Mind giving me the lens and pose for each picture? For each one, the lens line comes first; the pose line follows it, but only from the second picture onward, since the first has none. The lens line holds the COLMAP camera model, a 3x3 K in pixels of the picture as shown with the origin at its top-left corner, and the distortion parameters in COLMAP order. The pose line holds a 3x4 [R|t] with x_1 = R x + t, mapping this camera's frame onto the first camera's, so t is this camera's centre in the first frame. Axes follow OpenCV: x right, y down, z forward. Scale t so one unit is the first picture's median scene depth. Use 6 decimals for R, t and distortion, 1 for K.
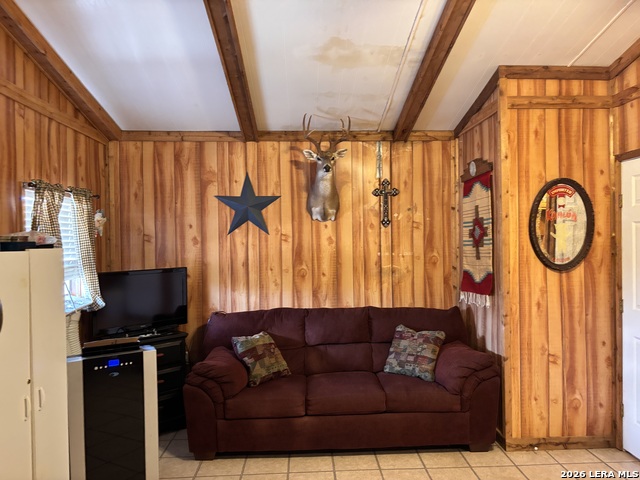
lens RADIAL K [[485.3, 0, 320.7], [0, 485.3, 242.9], [0, 0, 1]] dist [0.069089, -0.076096]
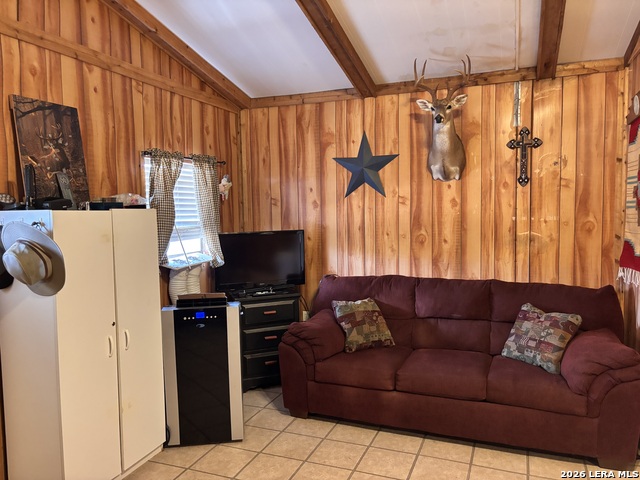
lens RADIAL K [[485.3, 0, 320.7], [0, 485.3, 242.9], [0, 0, 1]] dist [0.069089, -0.076096]
pose [[0.911234, 0.028619, -0.410893, 0.168637], [-0.000370, 0.997640, 0.068665, 0.007105], [0.411889, -0.062418, 0.909094, 0.089151]]
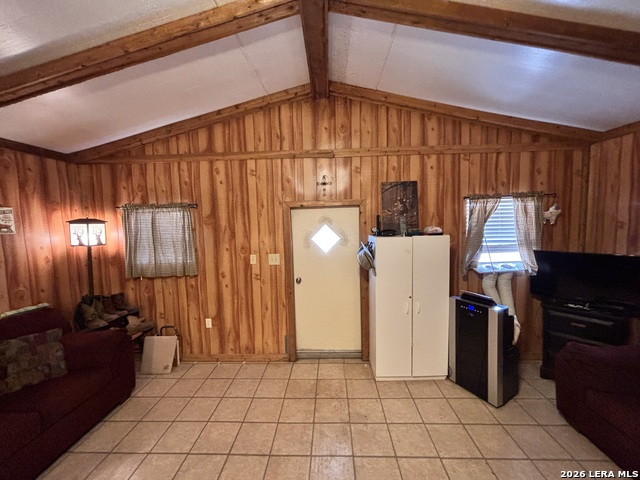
lens RADIAL K [[256.5, 0, 318.4], [0, 256.5, 239.2], [0, 0, 1]] dist [-0.001768, -0.000054]
pose [[-0.092498, 0.091100, -0.991537, 0.286673], [0.019715, 0.995778, 0.089650, -0.042763], [0.995518, -0.011256, -0.093904, 0.375214]]
